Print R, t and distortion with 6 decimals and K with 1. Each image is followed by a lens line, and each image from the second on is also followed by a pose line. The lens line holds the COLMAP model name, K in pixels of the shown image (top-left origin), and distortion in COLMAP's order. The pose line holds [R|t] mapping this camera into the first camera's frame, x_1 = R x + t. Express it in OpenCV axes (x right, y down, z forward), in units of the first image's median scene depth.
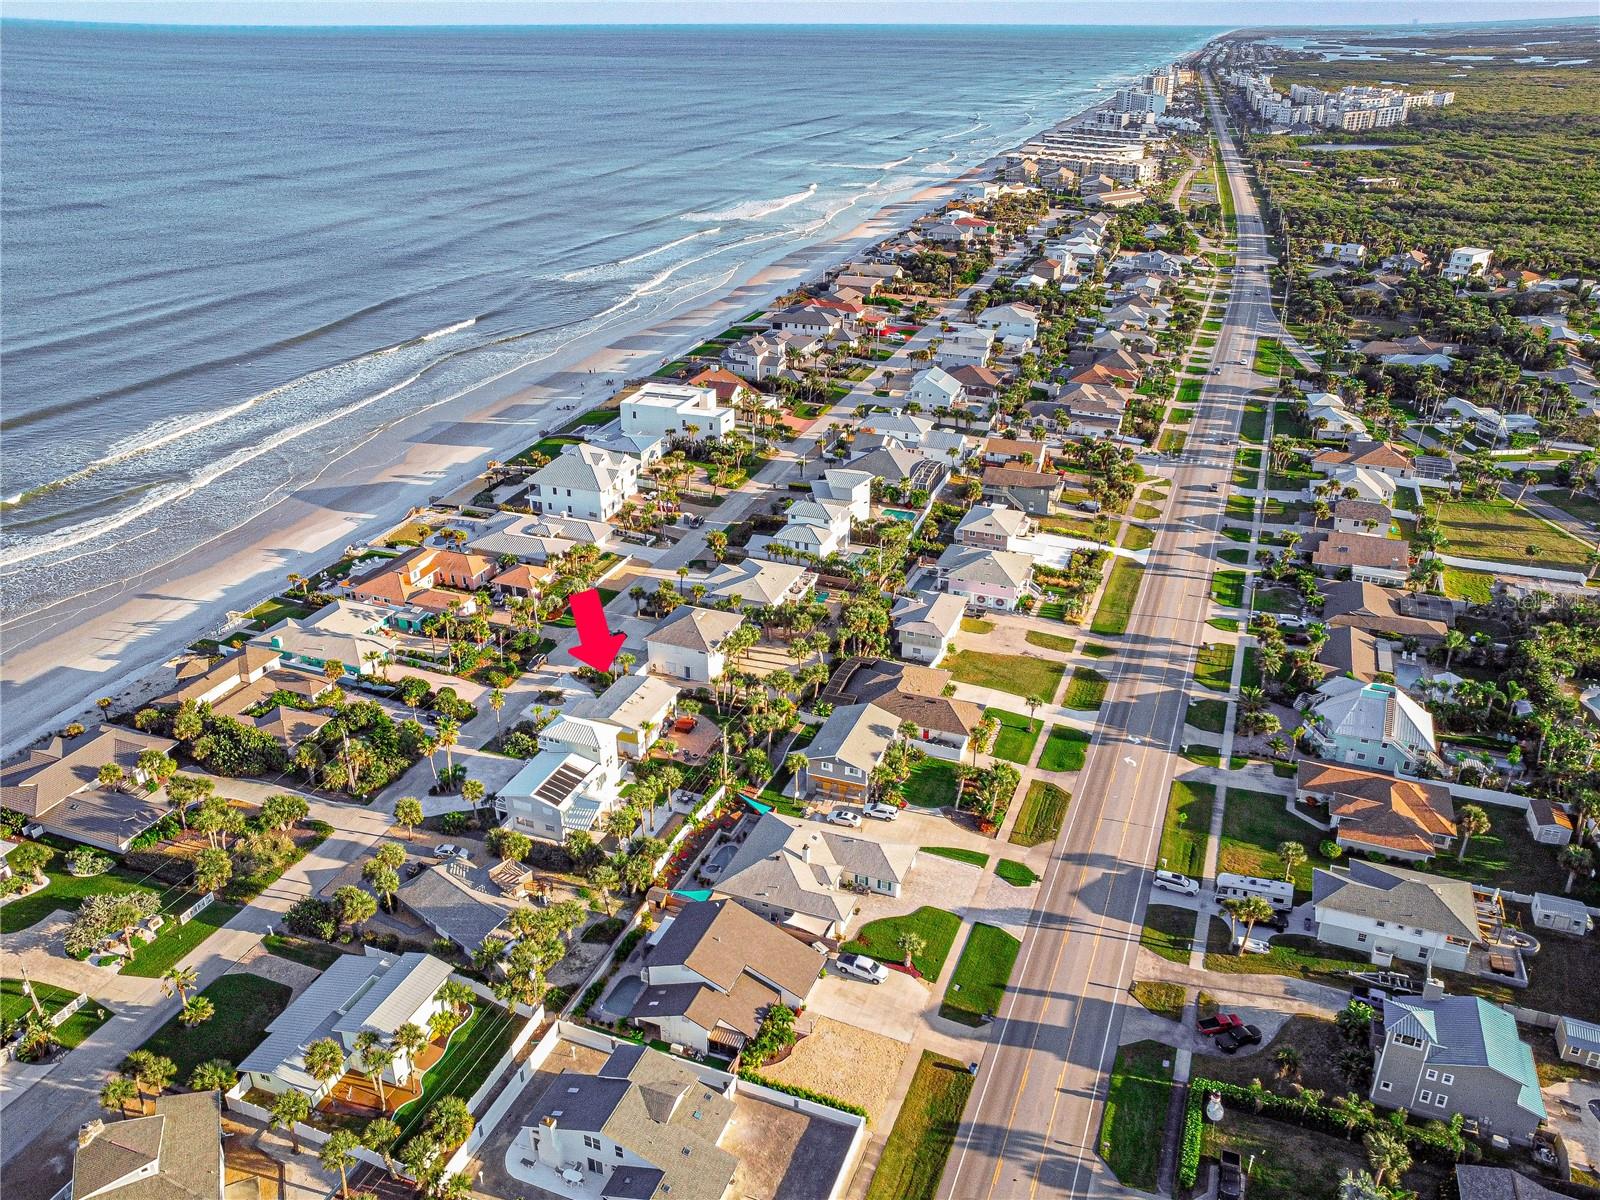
lens RADIAL K [[1196.2, 0, 800.0], [0, 1196.2, 600.0], [0, 0, 1]] dist [-0.089754, 0.137059]
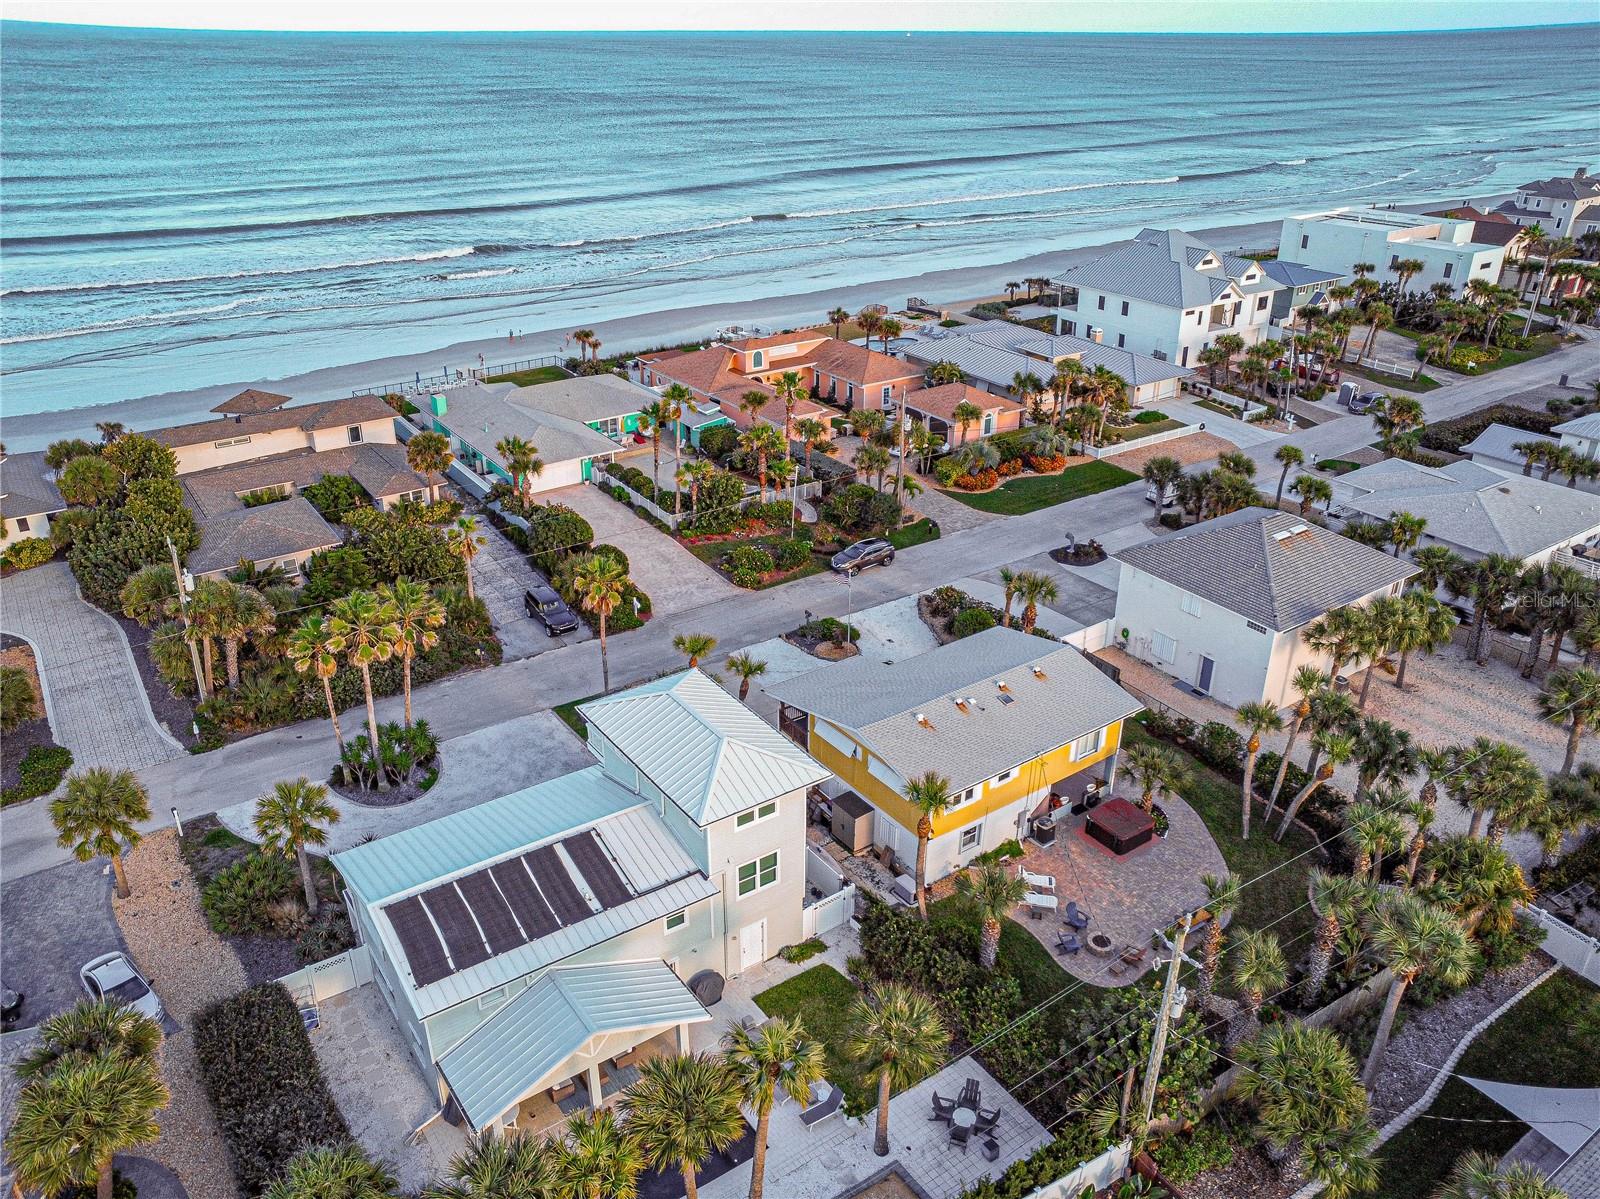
lens RADIAL K [[1196.2, 0, 800.0], [0, 1196.2, 599.5], [0, 0, 1]] dist [-0.089754, 0.137059]
pose [[0.829292, 0.245874, -0.501818, -0.023293], [-0.242201, 0.967419, 0.073749, 0.043682], [0.503601, 0.060381, 0.861824, 0.654333]]
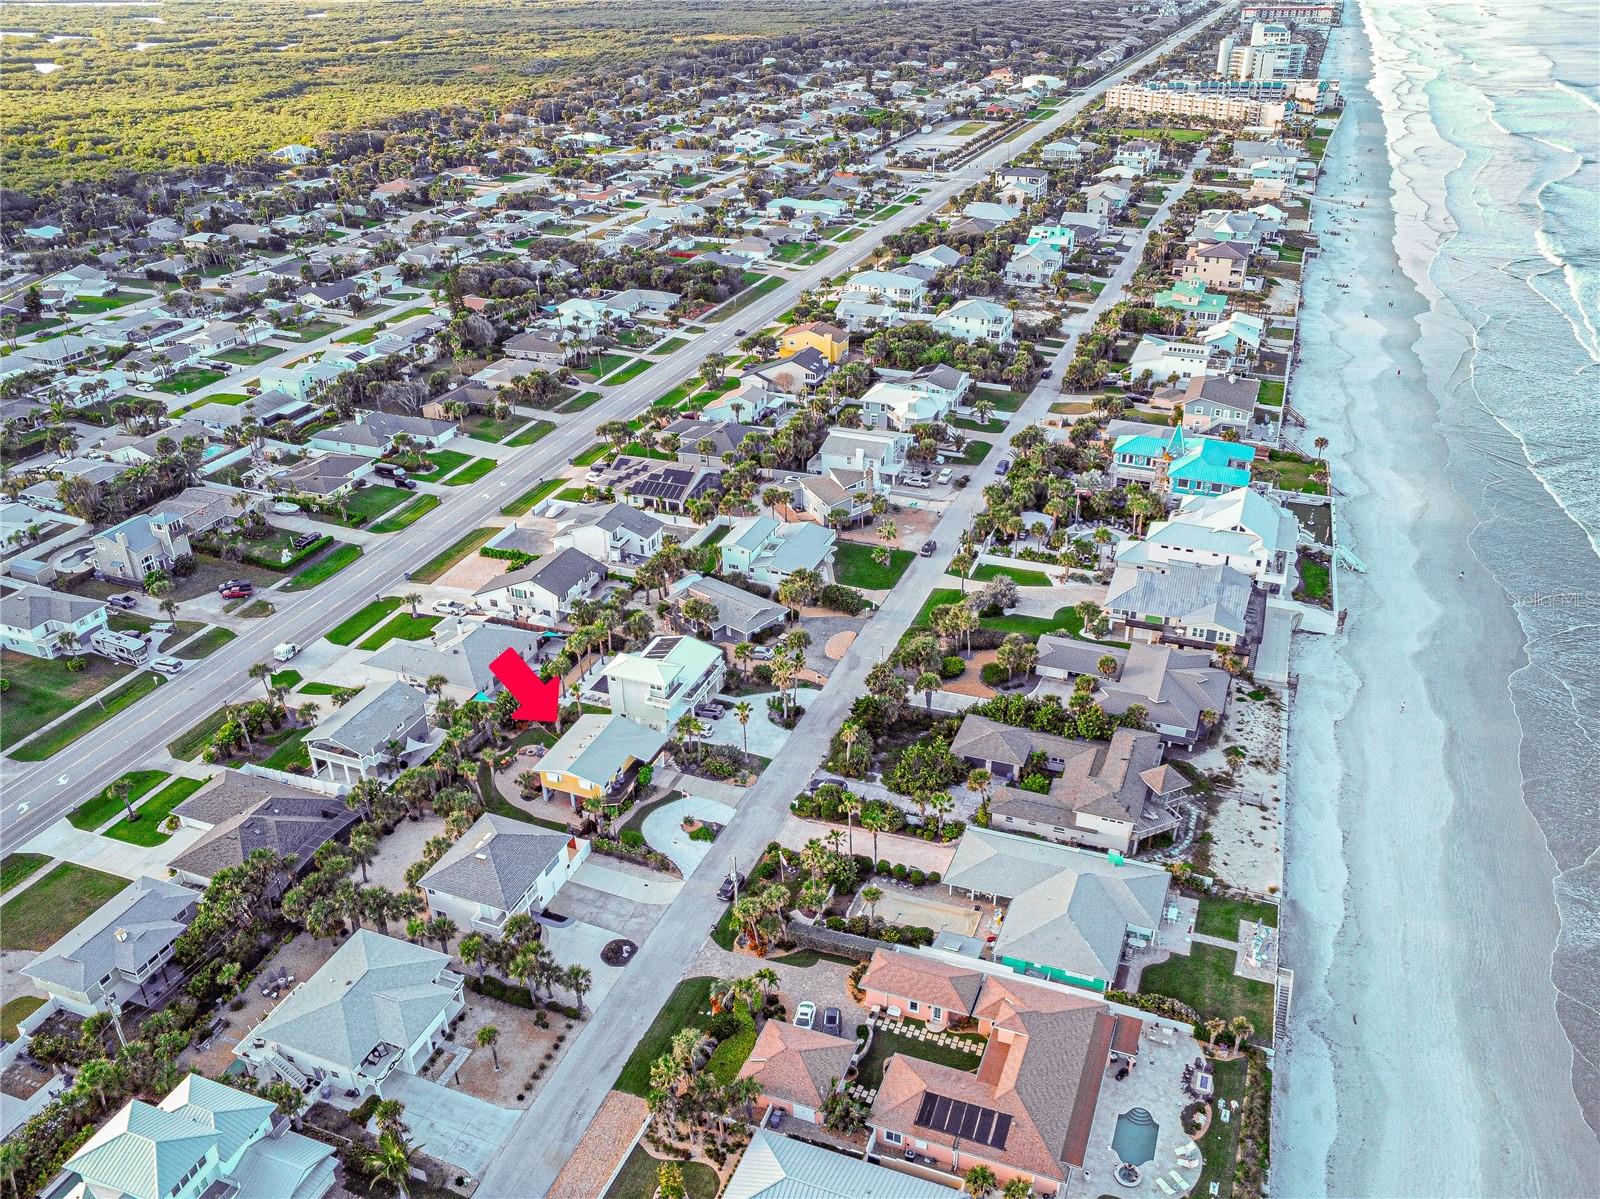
lens RADIAL K [[1333.6, 0, 800.0], [0, 1333.6, 599.5], [0, 0, 1]] dist [-0.043496, 0.005786]
pose [[-0.999817, 0.017025, 0.008728, -0.275030], [0.017109, 0.591425, 0.806179, -0.688879], [0.008563, 0.806180, -0.591608, 1.370806]]
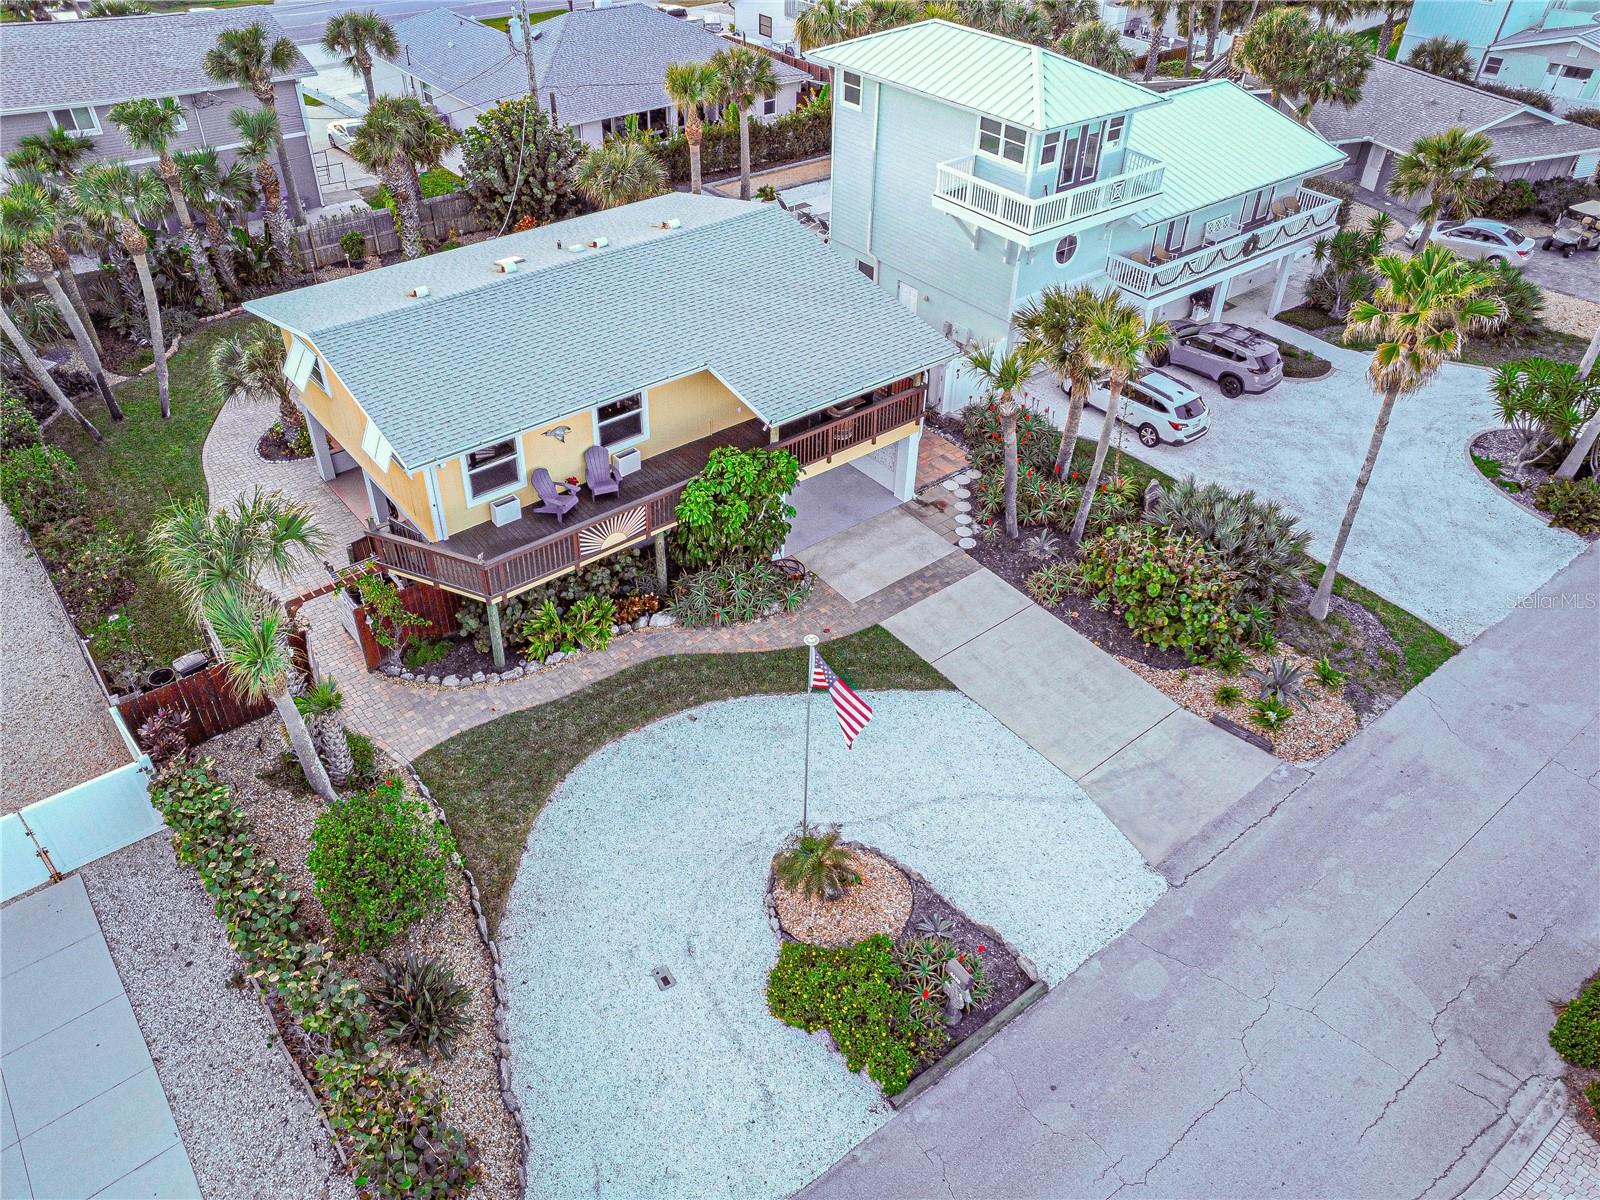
lens RADIAL K [[1196.2, 0, 800.0], [0, 1196.2, 600.0], [0, 0, 1]] dist [-0.089754, 0.137059]
pose [[-0.870098, -0.316355, 0.377954, -0.227526], [0.198899, 0.476249, 0.856520, -0.030589], [-0.450964, 0.820431, -0.351461, 1.001329]]
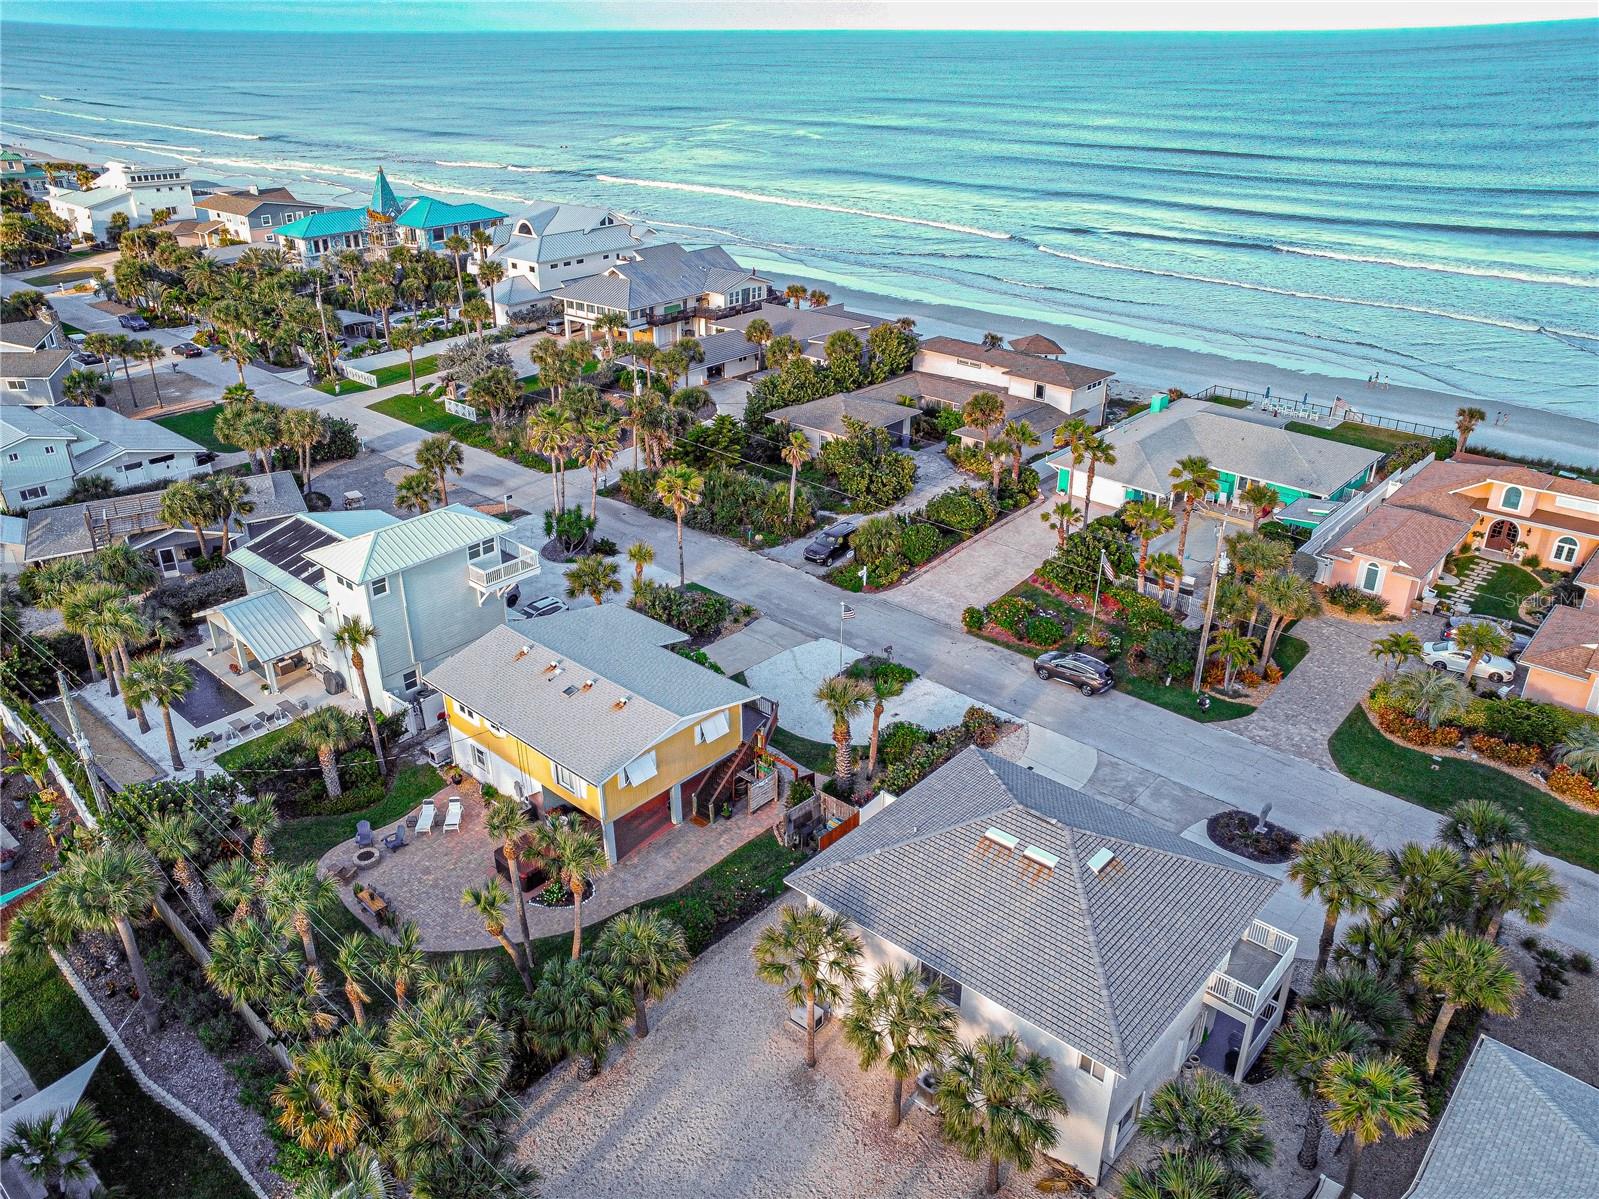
lens RADIAL K [[1195.5, 0, 799.5], [0, 1195.5, 599.5], [0, 0, 1]] dist [-0.089754, 0.137059]
pose [[-0.345970, 0.419309, -0.839336, 0.096056], [-0.405444, 0.739928, 0.536770, -0.119453], [0.846120, 0.526010, -0.085987, 0.984955]]
